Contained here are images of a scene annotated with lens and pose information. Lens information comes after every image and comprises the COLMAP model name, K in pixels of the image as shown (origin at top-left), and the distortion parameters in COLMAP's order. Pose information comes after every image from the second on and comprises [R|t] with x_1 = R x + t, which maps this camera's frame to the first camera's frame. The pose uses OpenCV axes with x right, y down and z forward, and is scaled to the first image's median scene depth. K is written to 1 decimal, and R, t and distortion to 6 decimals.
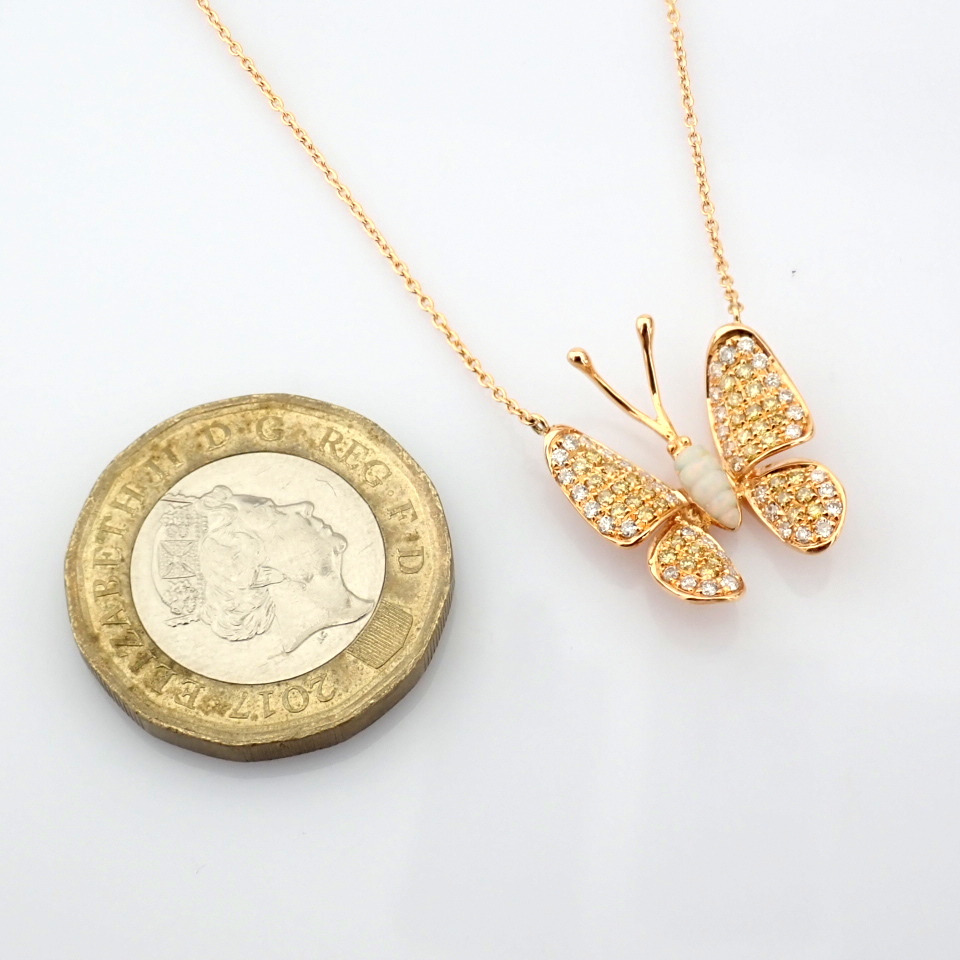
lens RADIAL K [[2538.8, 0, 476.7], [0, 2538.8, 477.7], [0, 0, 1]] dist [0.129072, 0.000000]
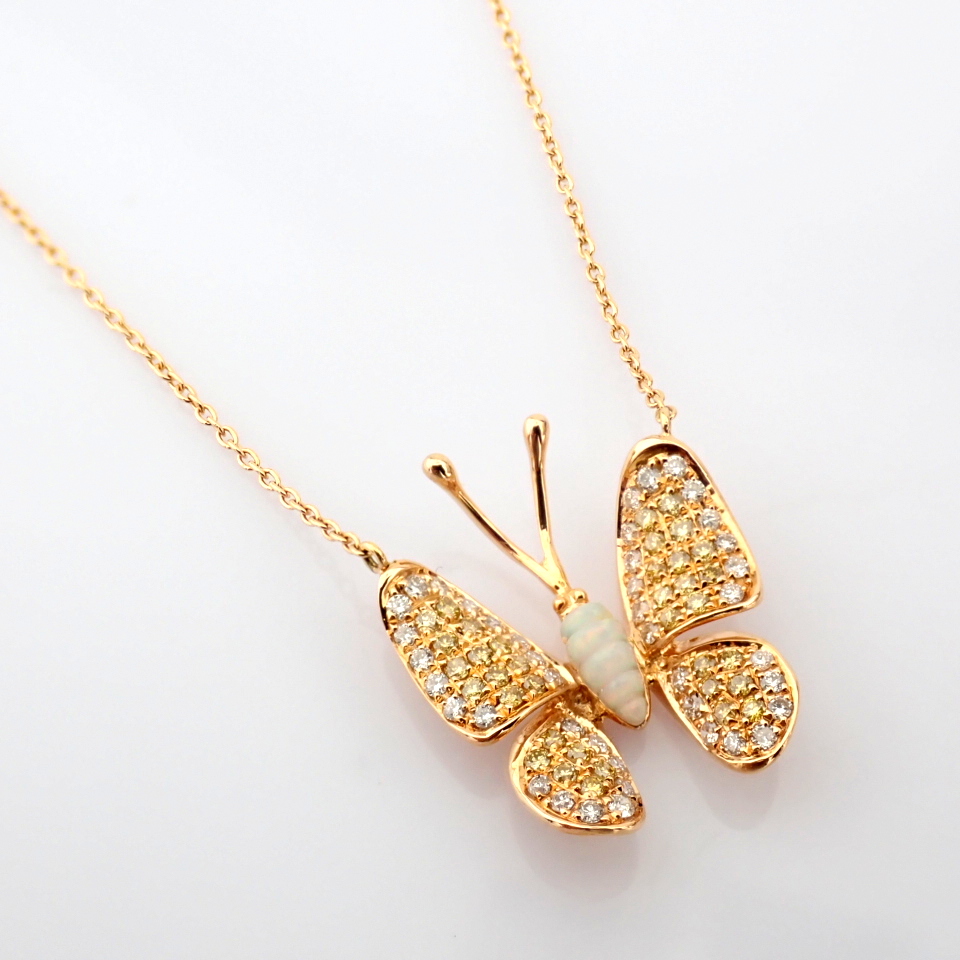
lens RADIAL K [[2538.8, 0, 483.9], [0, 2538.8, 481.1], [0, 0, 1]] dist [0.129072, 0.000000]
pose [[0.997434, 0.069899, -0.015487, 0.064811], [-0.070625, 0.996111, -0.052683, -0.007220], [0.011745, 0.053641, 0.998491, 0.296525]]
